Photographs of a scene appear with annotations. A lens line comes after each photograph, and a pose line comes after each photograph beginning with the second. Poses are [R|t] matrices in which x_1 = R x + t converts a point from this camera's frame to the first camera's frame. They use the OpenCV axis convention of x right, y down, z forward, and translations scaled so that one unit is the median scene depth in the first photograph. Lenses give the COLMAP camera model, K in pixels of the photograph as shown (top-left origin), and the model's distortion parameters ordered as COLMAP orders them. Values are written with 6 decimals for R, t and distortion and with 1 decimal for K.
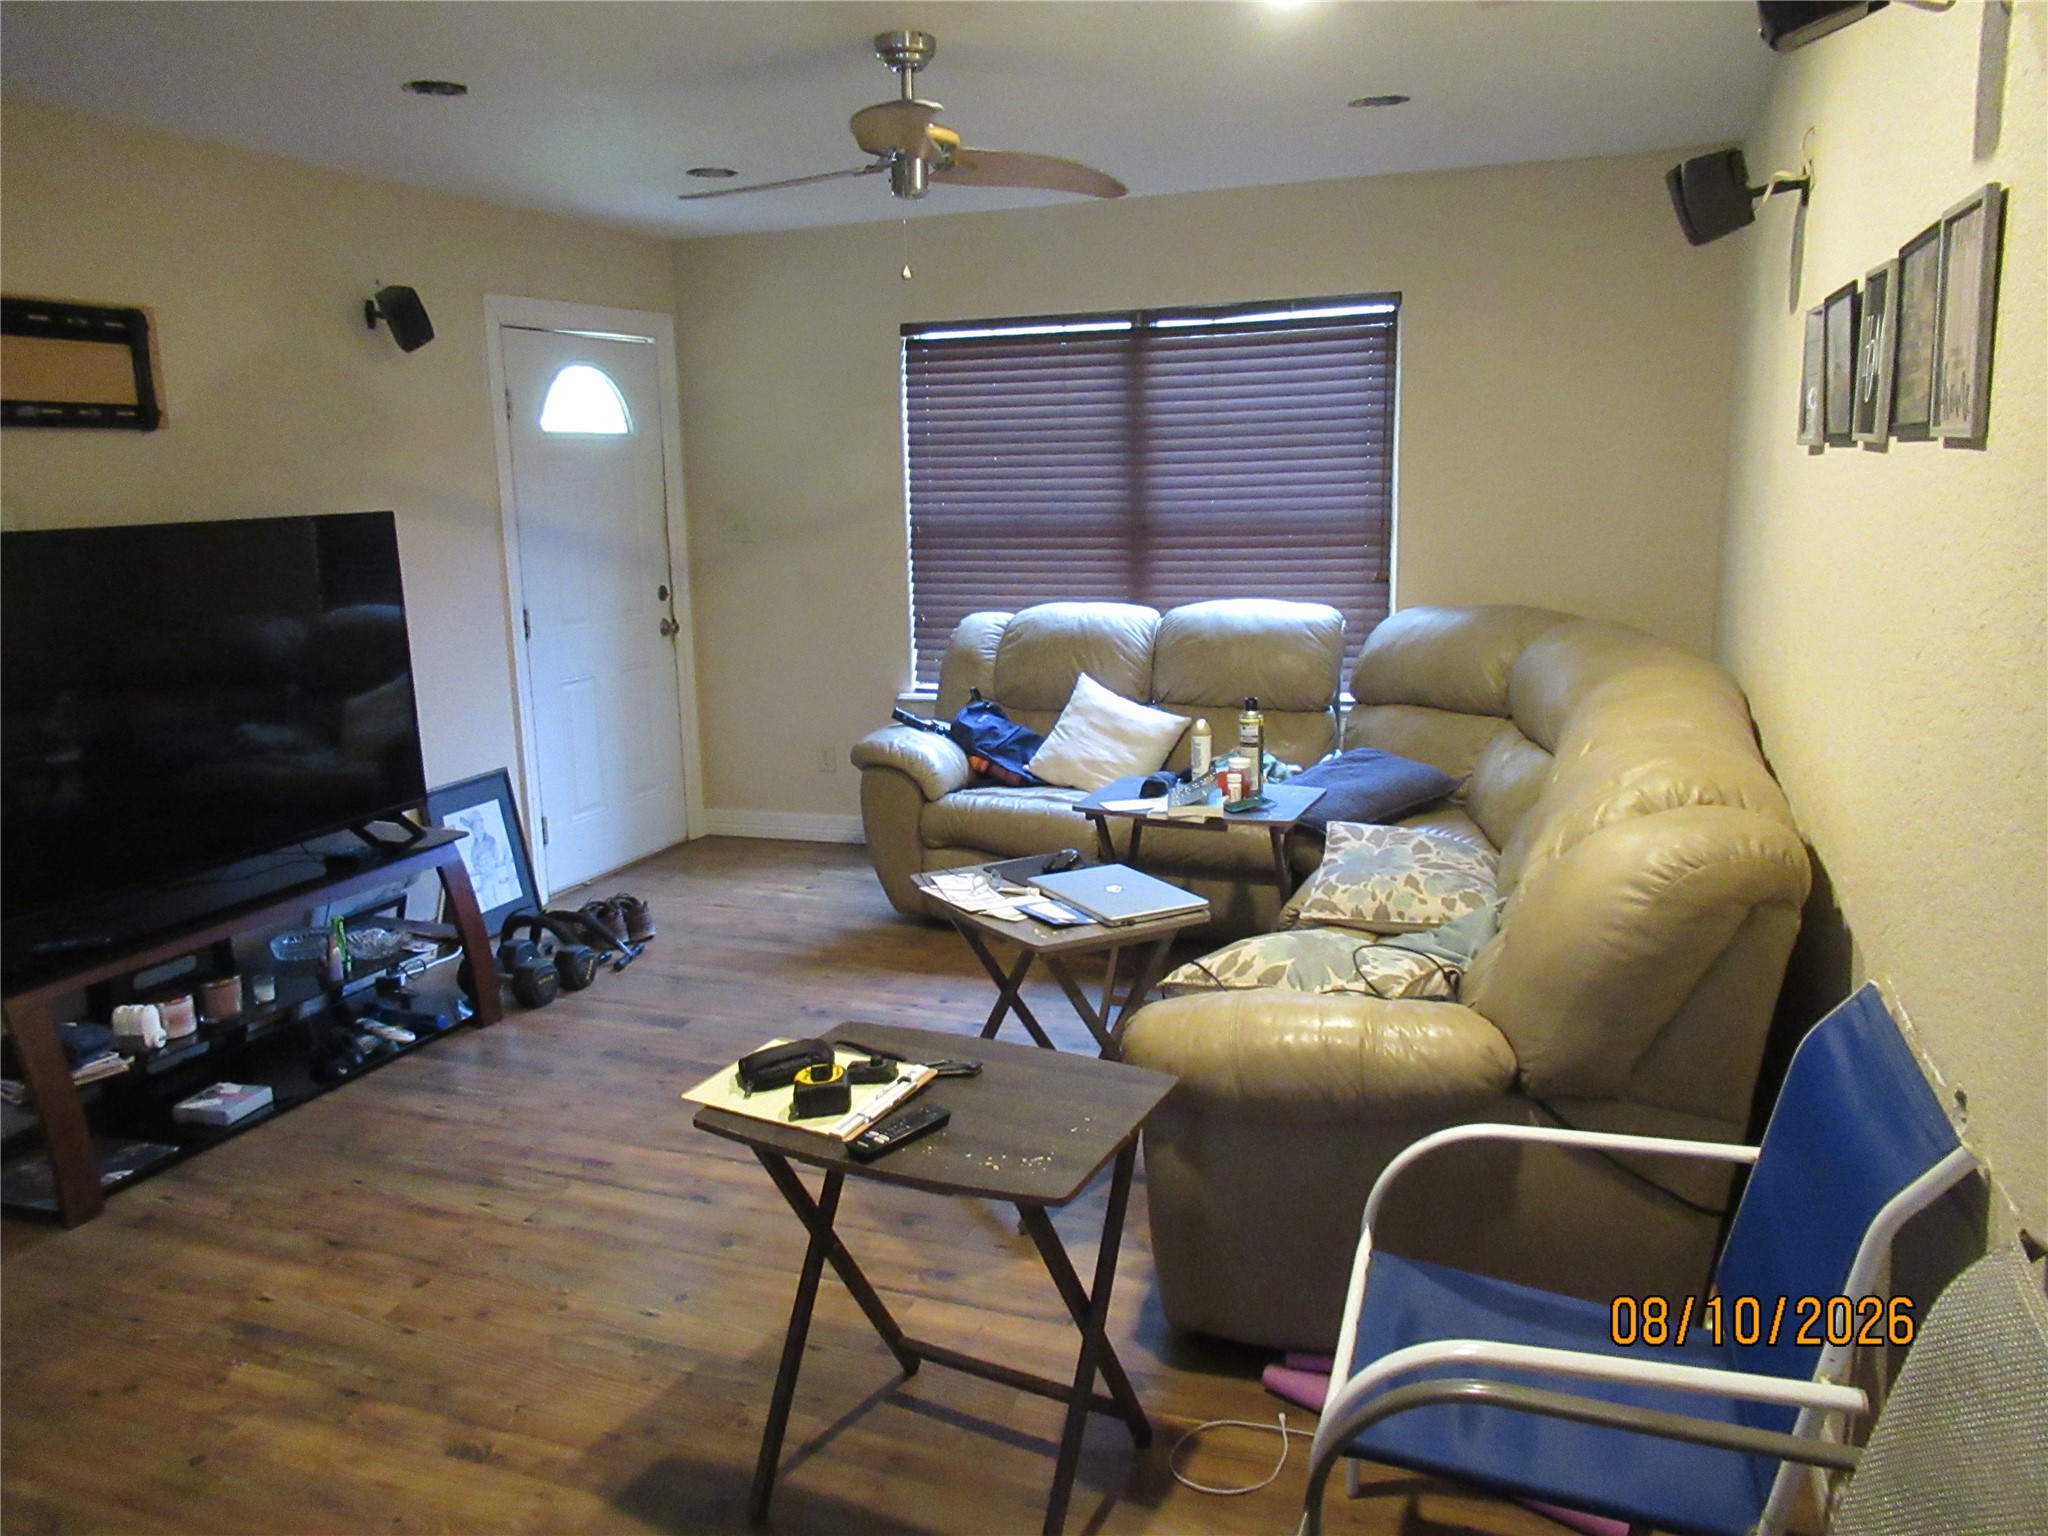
lens RADIAL K [[1532.1, 0, 1016.9], [0, 1532.1, 776.6], [0, 0, 1]] dist [0.001021, -0.002142]
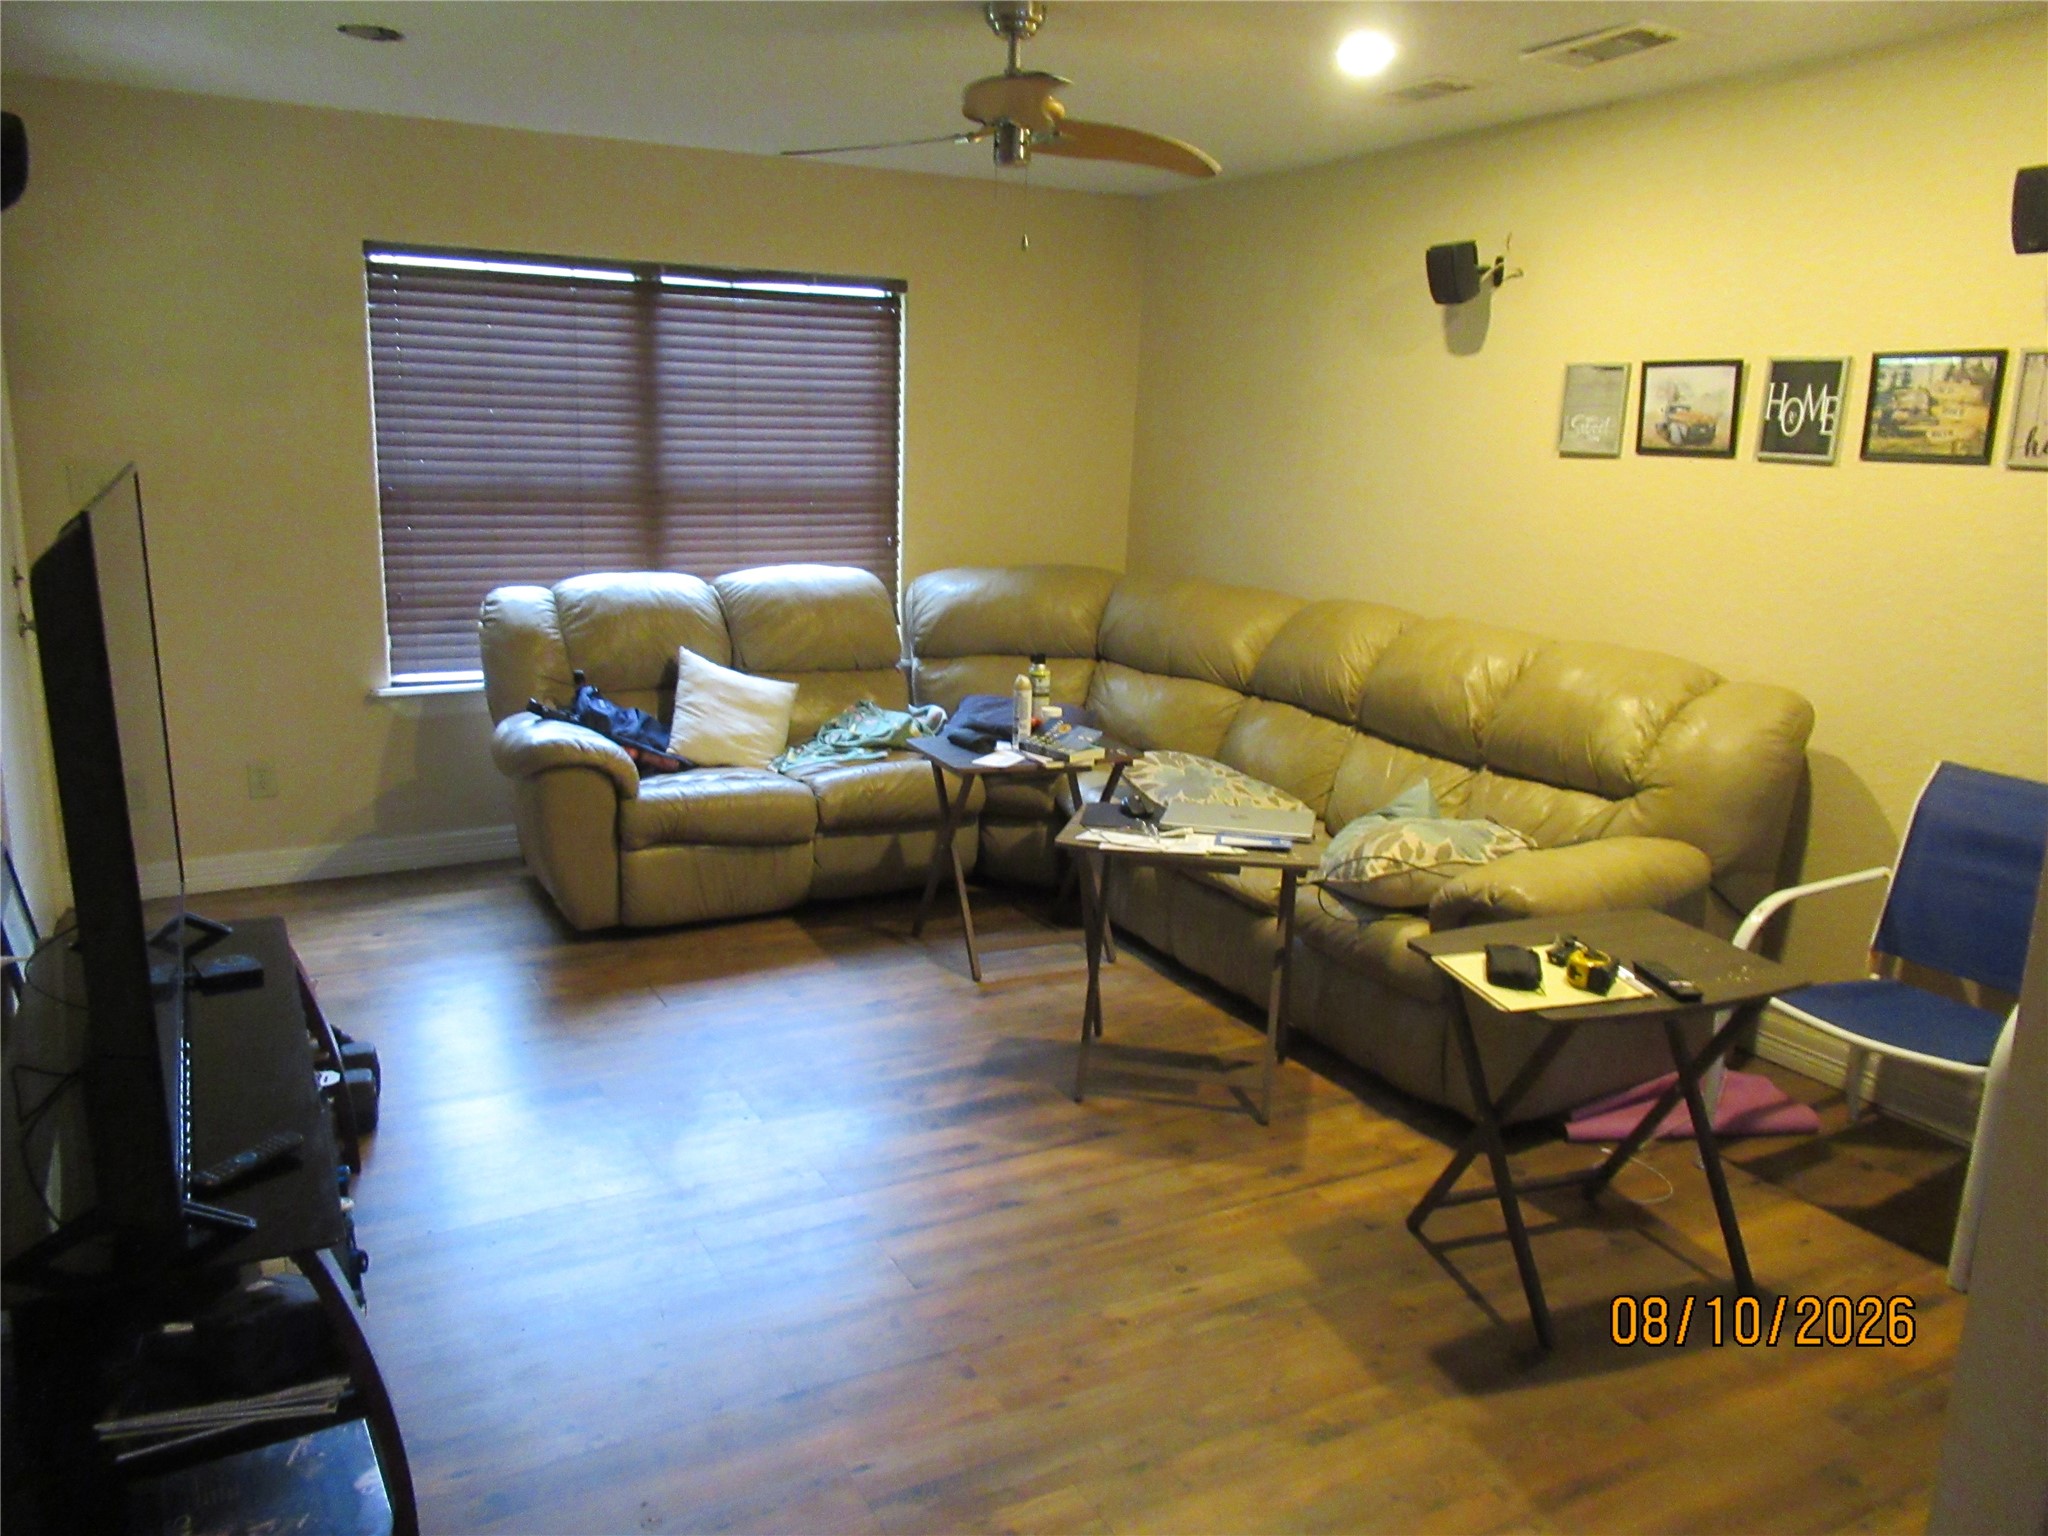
lens RADIAL K [[1532.1, 0, 1016.9], [0, 1532.1, 776.6], [0, 0, 1]] dist [0.001021, -0.002142]
pose [[0.654133, -0.124485, 0.746066, -0.532687], [0.108276, 0.991616, 0.070522, -0.032051], [-0.748590, 0.034651, 0.662128, 0.217609]]
